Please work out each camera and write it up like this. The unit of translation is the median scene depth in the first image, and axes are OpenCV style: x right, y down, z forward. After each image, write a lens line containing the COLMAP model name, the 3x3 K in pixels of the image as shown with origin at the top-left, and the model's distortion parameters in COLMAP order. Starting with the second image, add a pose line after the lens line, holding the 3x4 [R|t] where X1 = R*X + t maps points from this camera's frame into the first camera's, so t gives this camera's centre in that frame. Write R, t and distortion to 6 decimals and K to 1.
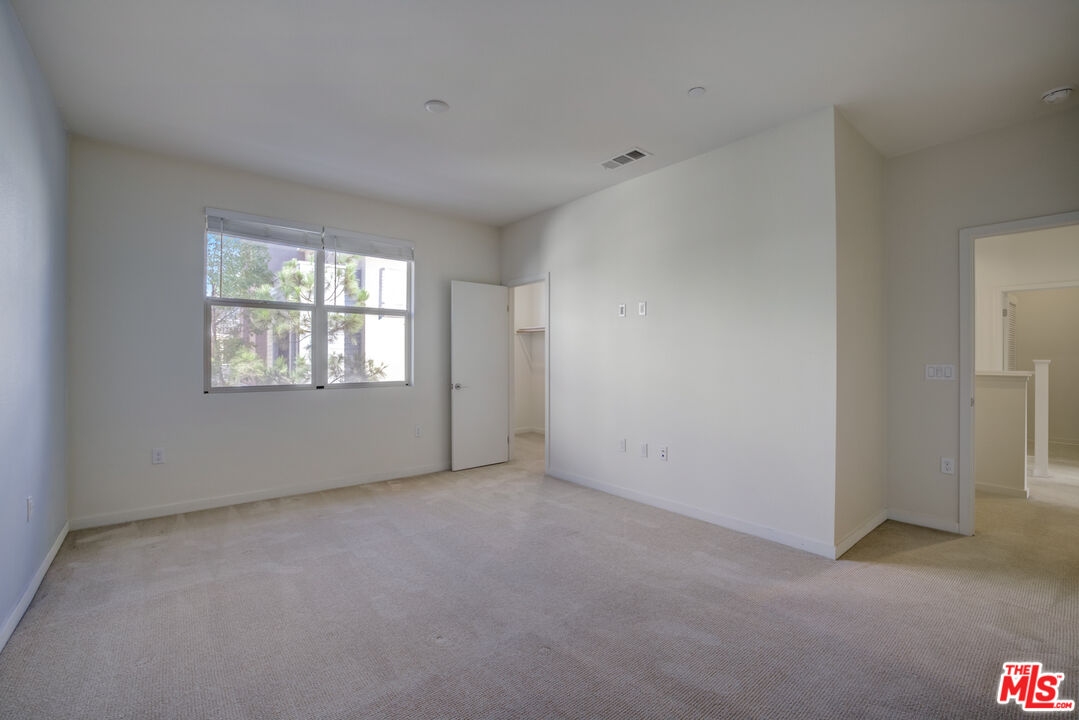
lens RADIAL K [[459.3, 0, 544.1], [0, 459.3, 356.7], [0, 0, 1]] dist [-0.051199, 0.019829]
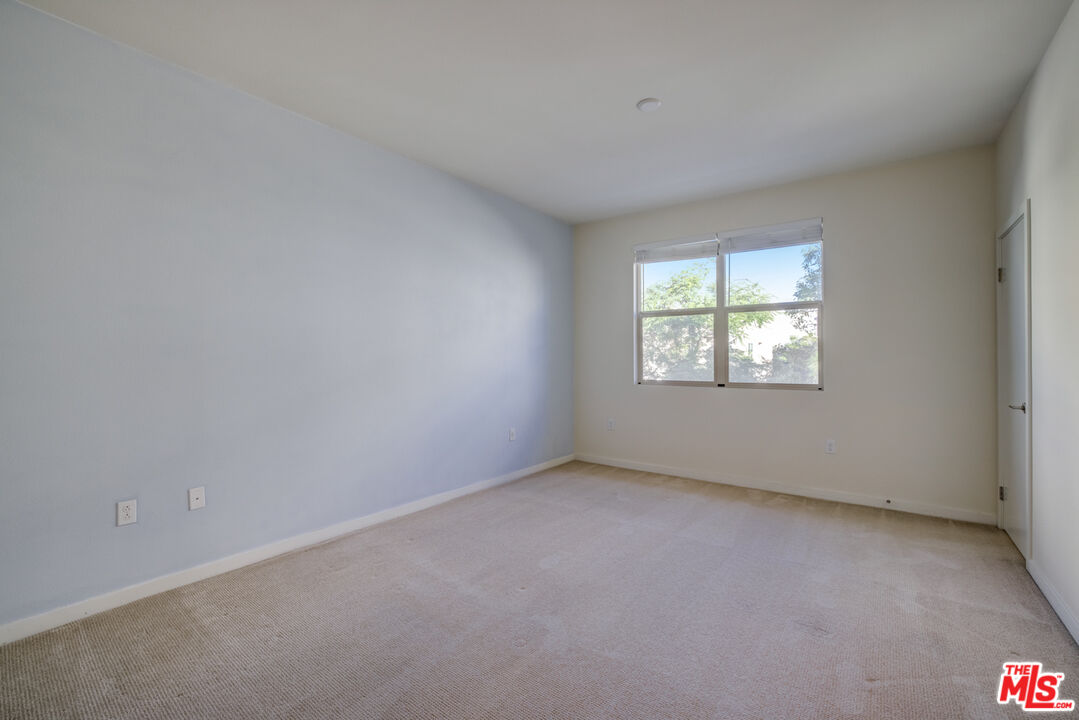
lens RADIAL K [[459.3, 0, 544.1], [0, 459.3, 356.7], [0, 0, 1]] dist [-0.051199, 0.019829]
pose [[0.227651, -0.001955, -0.973741, 0.450365], [0.006785, 0.999977, -0.000422, -0.001267], [0.973719, -0.006511, 0.227659, 0.361266]]
